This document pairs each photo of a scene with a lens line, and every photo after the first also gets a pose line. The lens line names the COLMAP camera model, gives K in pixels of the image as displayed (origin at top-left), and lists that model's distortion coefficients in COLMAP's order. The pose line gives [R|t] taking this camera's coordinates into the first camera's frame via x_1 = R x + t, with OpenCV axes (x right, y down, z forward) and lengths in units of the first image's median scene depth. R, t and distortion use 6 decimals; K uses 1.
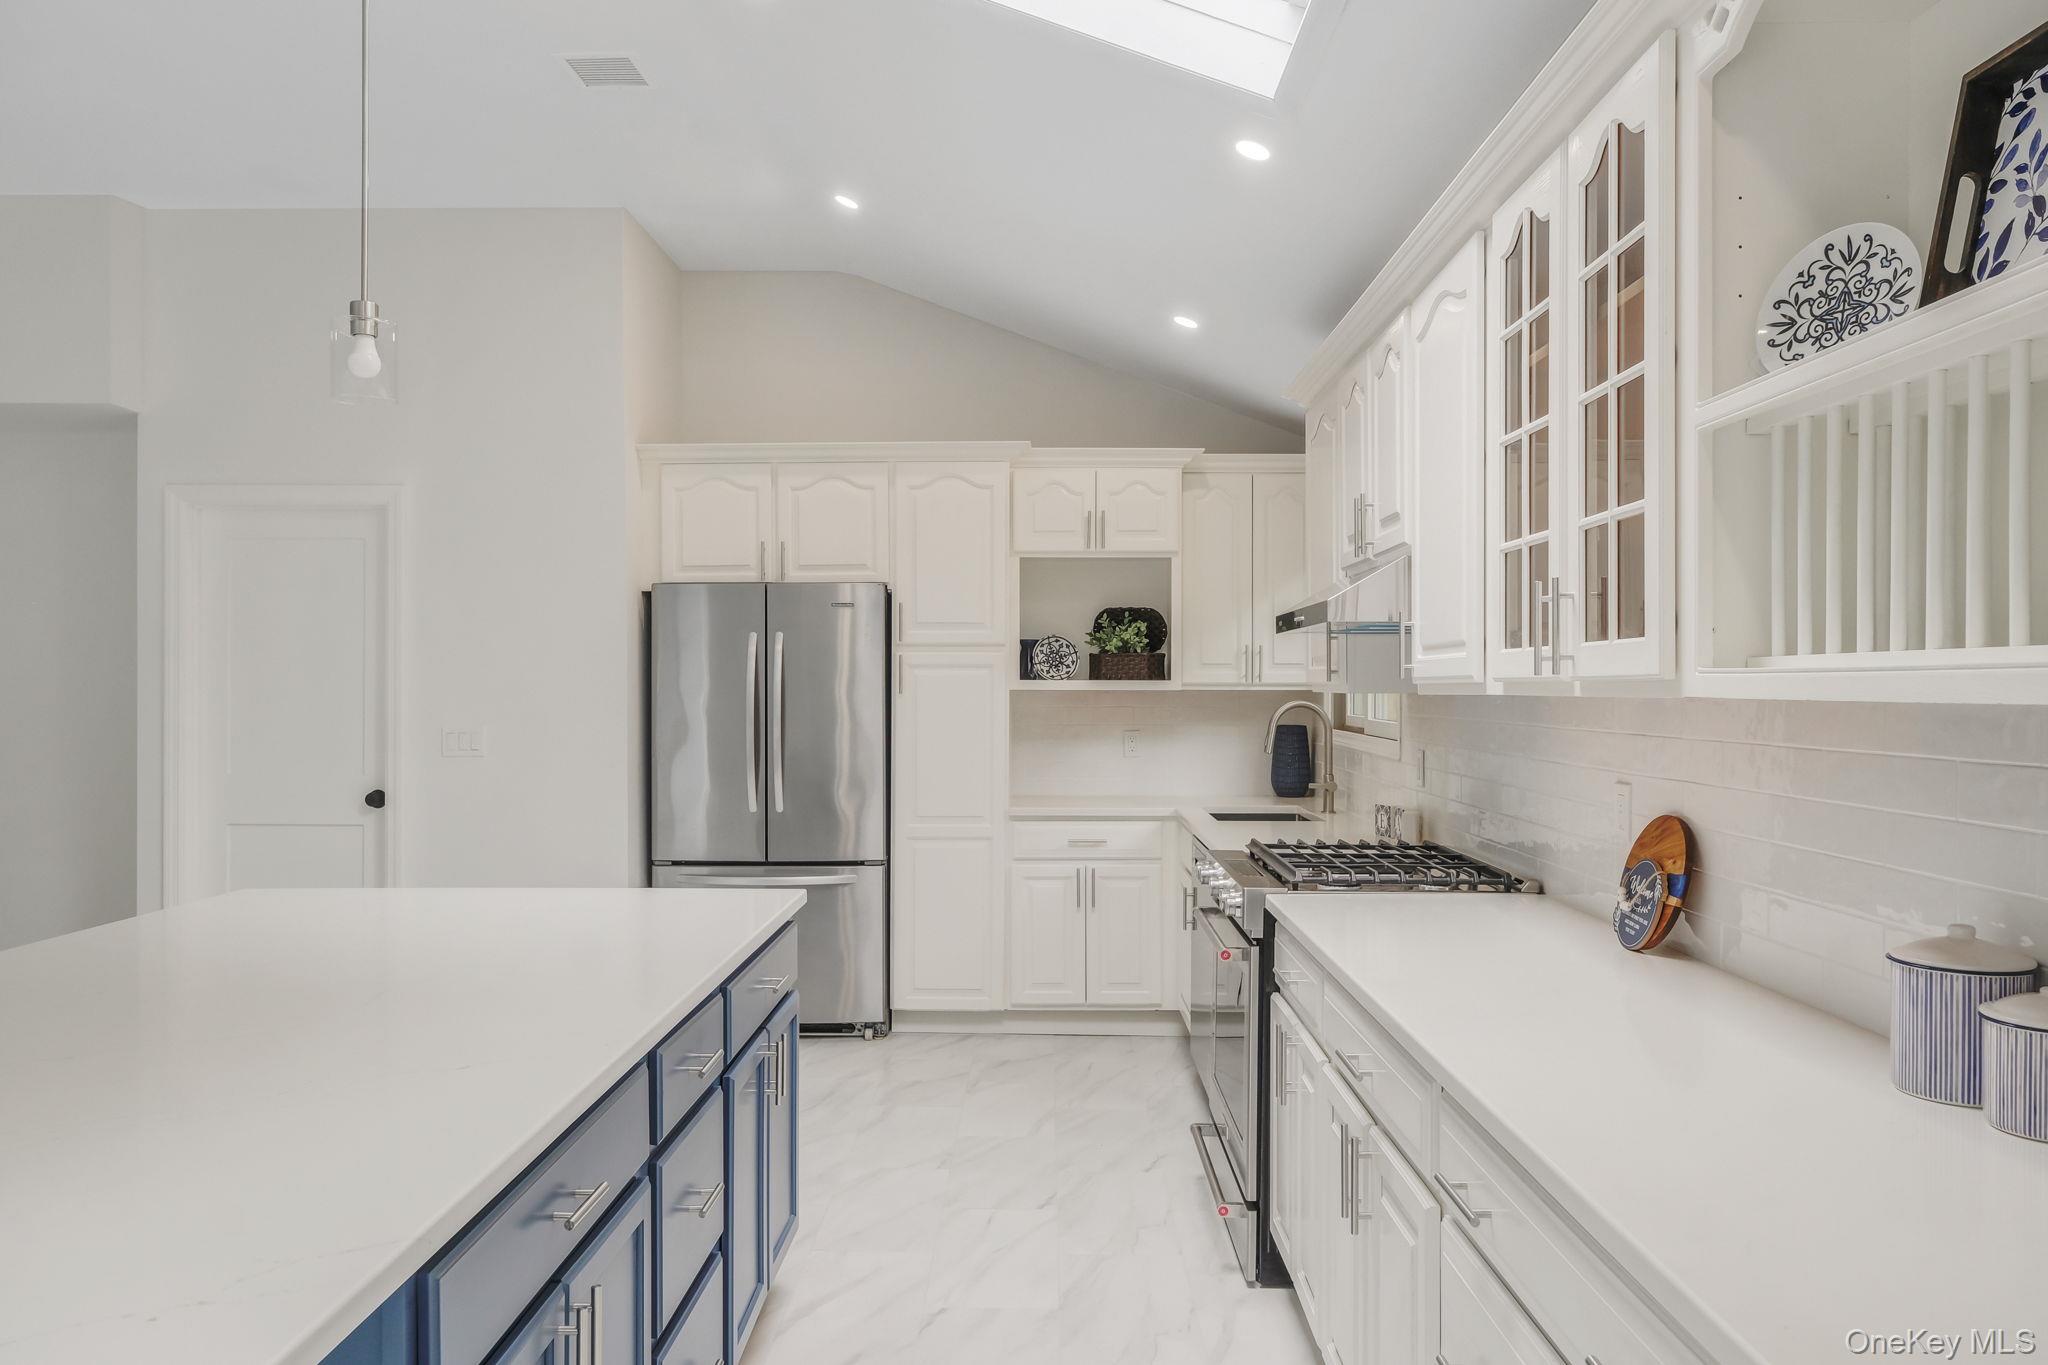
lens RADIAL K [[1449.2, 0, 1017.7], [0, 1449.2, 694.8], [0, 0, 1]] dist [0.009197, 0.000010]
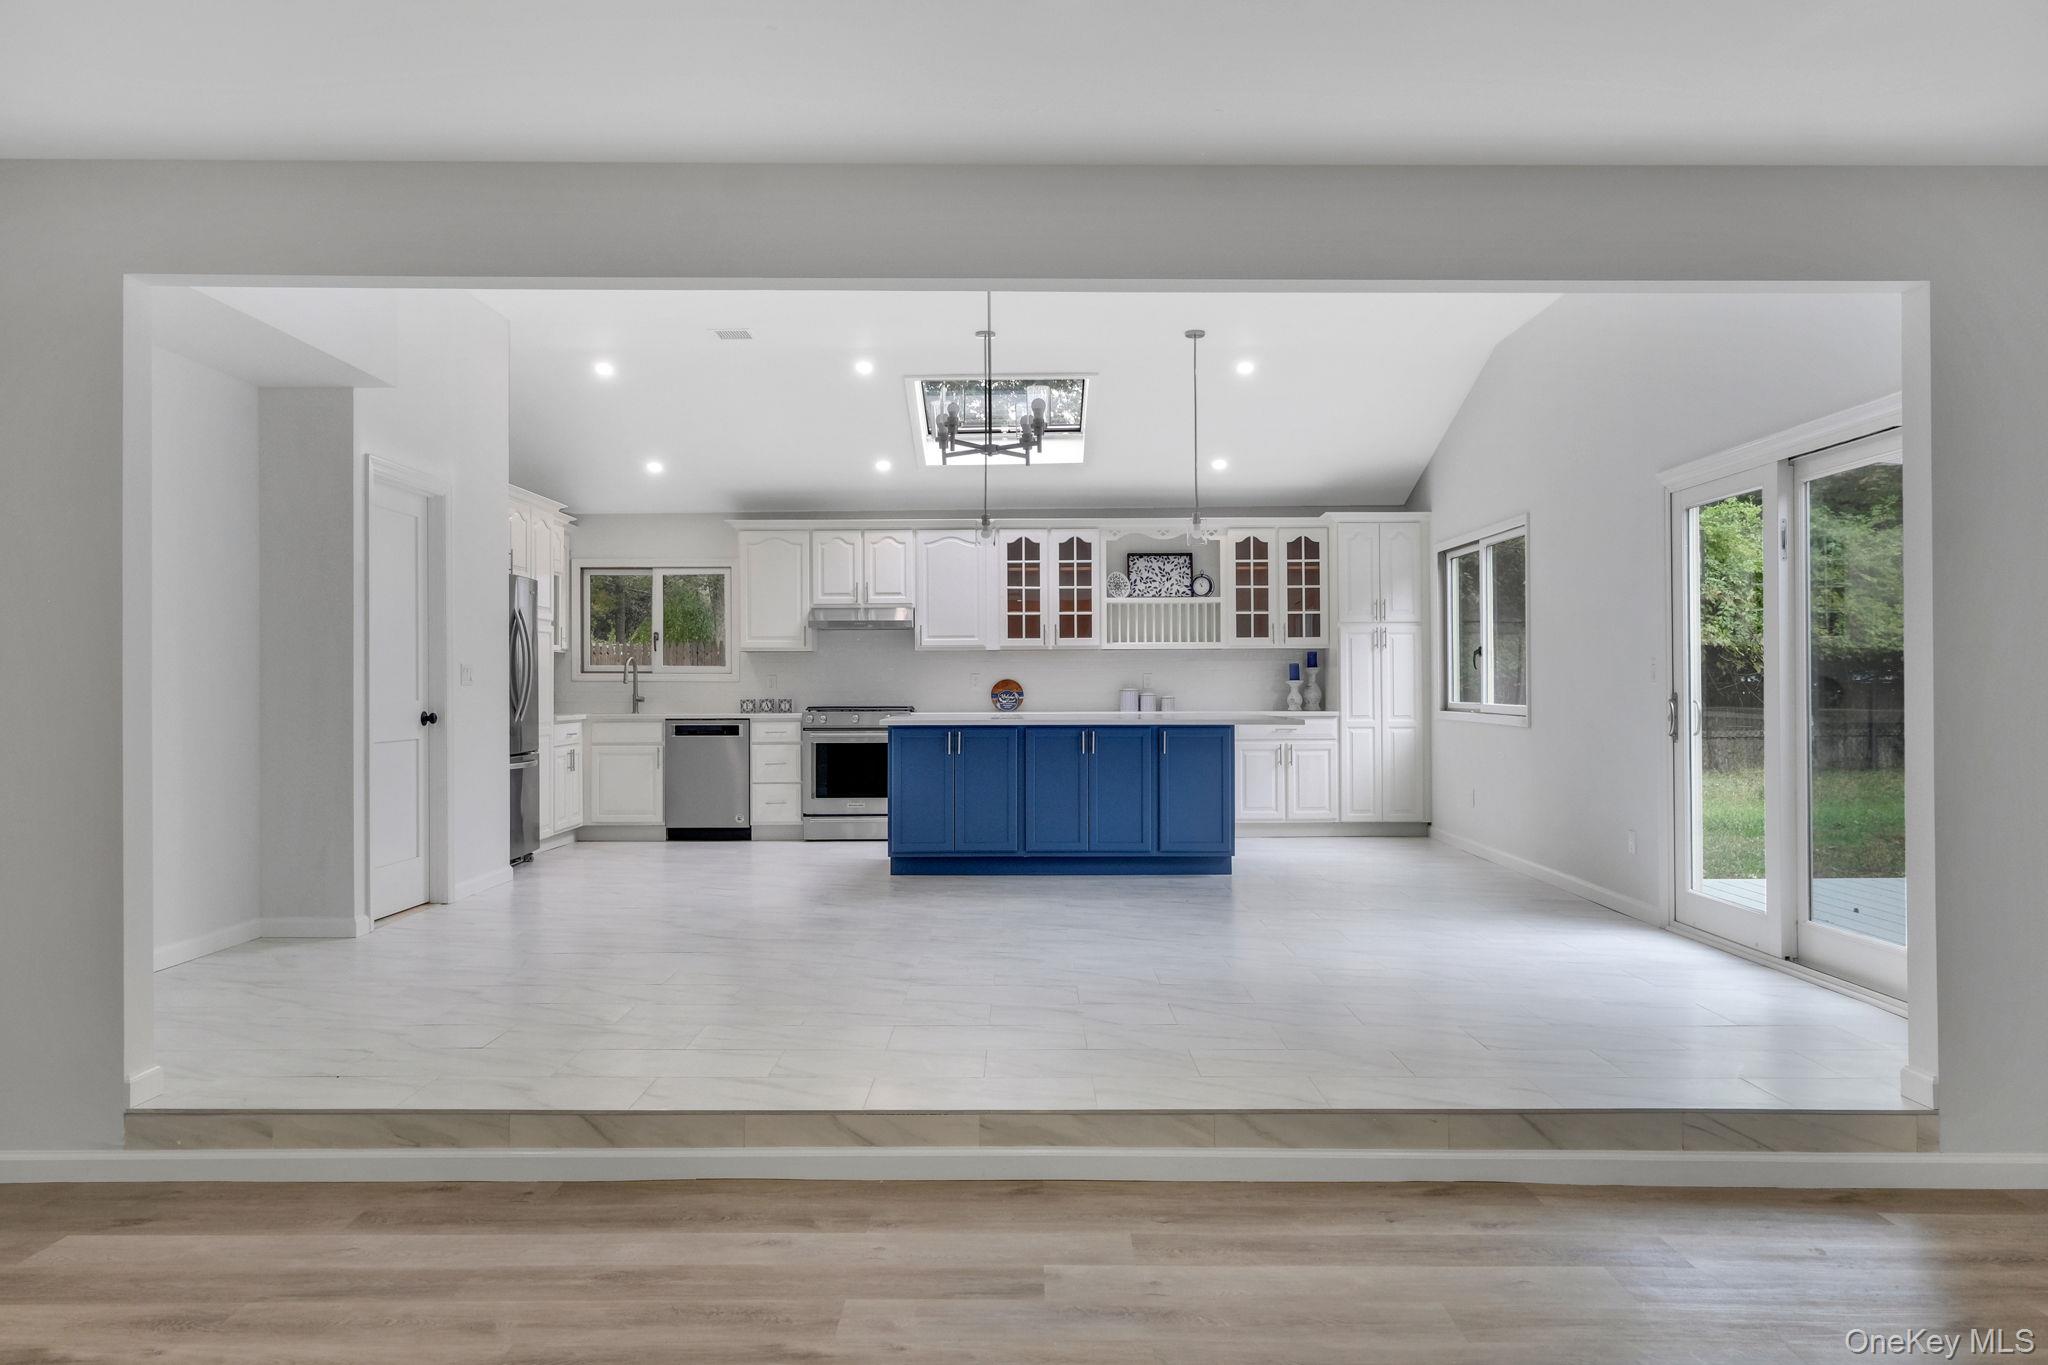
lens RADIAL K [[1449.2, 0, 1039.8], [0, 1449.2, 682.0], [0, 0, 1]] dist [0.009197, 0.000010]
pose [[-0.030167, 0.003131, 0.999540, -1.727048], [0.011082, 0.999935, -0.002798, 0.047471], [-0.999483, 0.010993, -0.030199, 0.476114]]
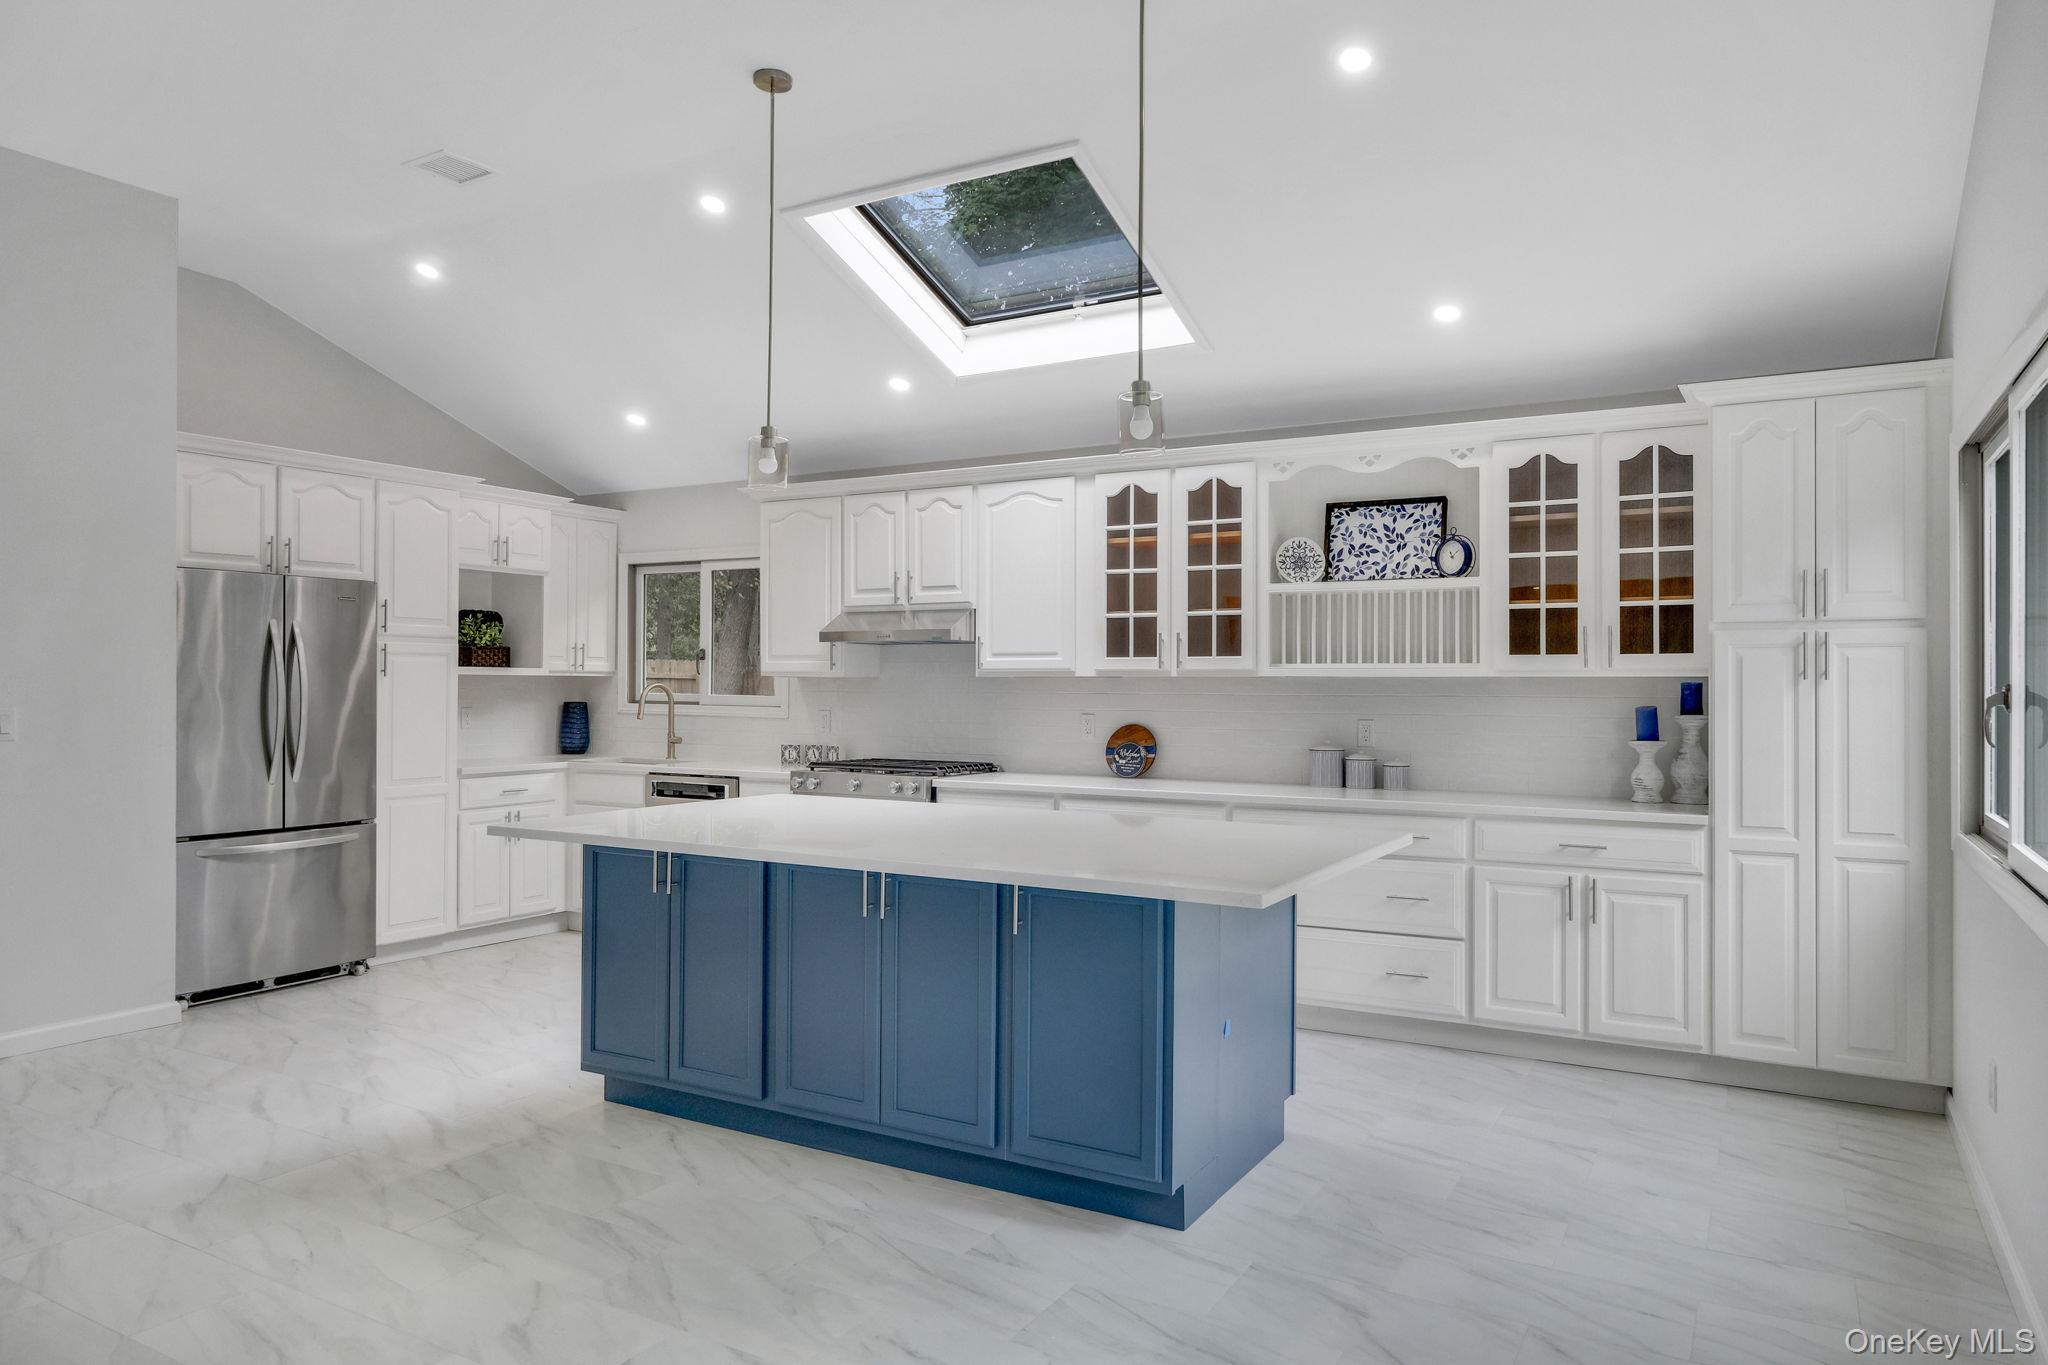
lens RADIAL K [[1358.8, 0, 1015.4], [0, 1358.8, 688.4], [0, 0, 1]] dist [0.002423, 0.004355]
pose [[0.483403, -0.000380, 0.875398, -0.799391], [0.000587, 1.000000, 0.000110, 0.009116], [-0.875398, 0.000460, 0.483403, 0.015326]]
